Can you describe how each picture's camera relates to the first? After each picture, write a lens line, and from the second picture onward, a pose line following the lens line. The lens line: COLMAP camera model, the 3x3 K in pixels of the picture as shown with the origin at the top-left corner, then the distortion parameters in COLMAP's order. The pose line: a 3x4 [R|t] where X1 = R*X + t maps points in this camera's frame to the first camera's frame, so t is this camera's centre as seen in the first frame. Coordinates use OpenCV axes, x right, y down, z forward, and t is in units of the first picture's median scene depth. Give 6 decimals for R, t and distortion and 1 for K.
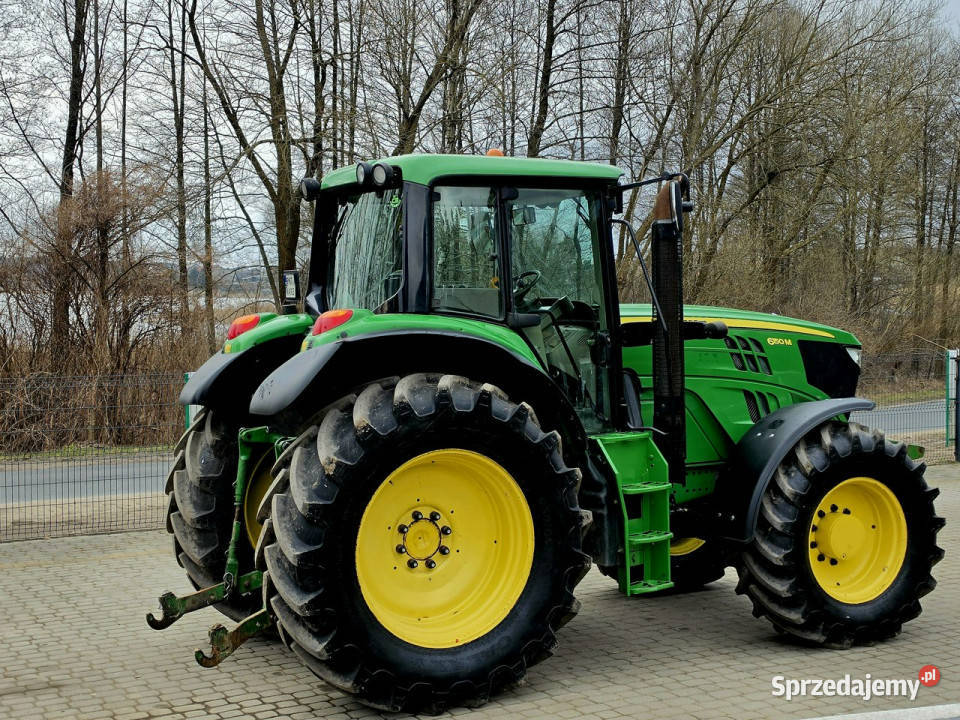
lens RADIAL K [[1809.3, 0, 480.0], [0, 1809.3, 360.0], [0, 0, 1]] dist [0.290790, -0.978570]
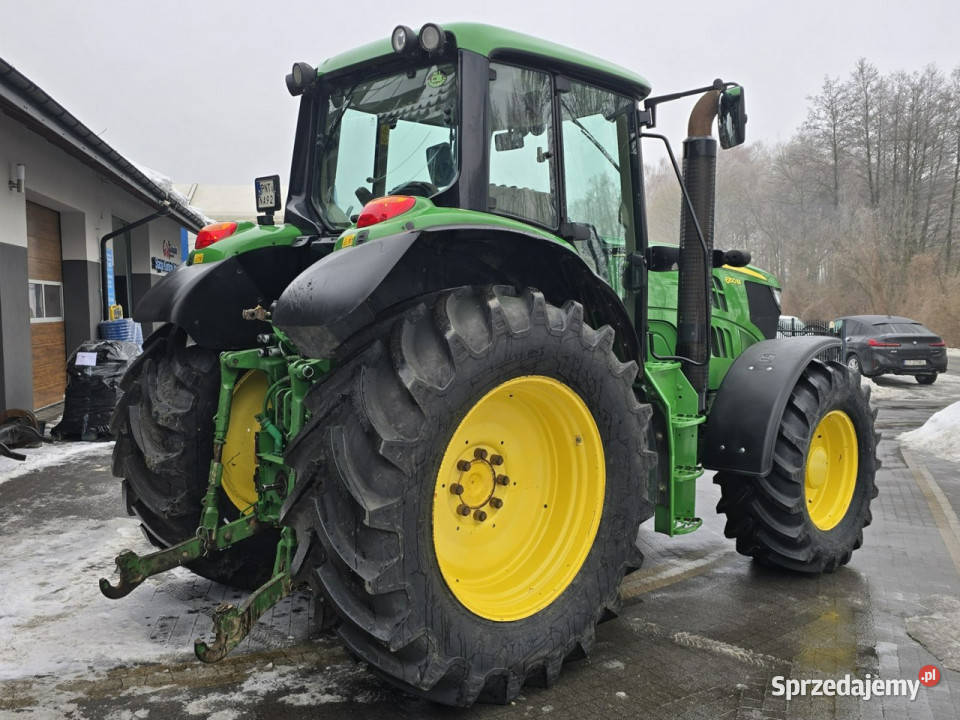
lens RADIAL K [[998.5, 0, 508.4], [0, 998.5, 358.2], [0, 0, 1]] dist [0.092711, -0.011172]
pose [[0.953733, 0.014273, 0.300315, -0.152752], [-0.018549, 0.999763, 0.011392, 0.034850], [-0.300082, -0.016436, 0.953772, 0.547591]]
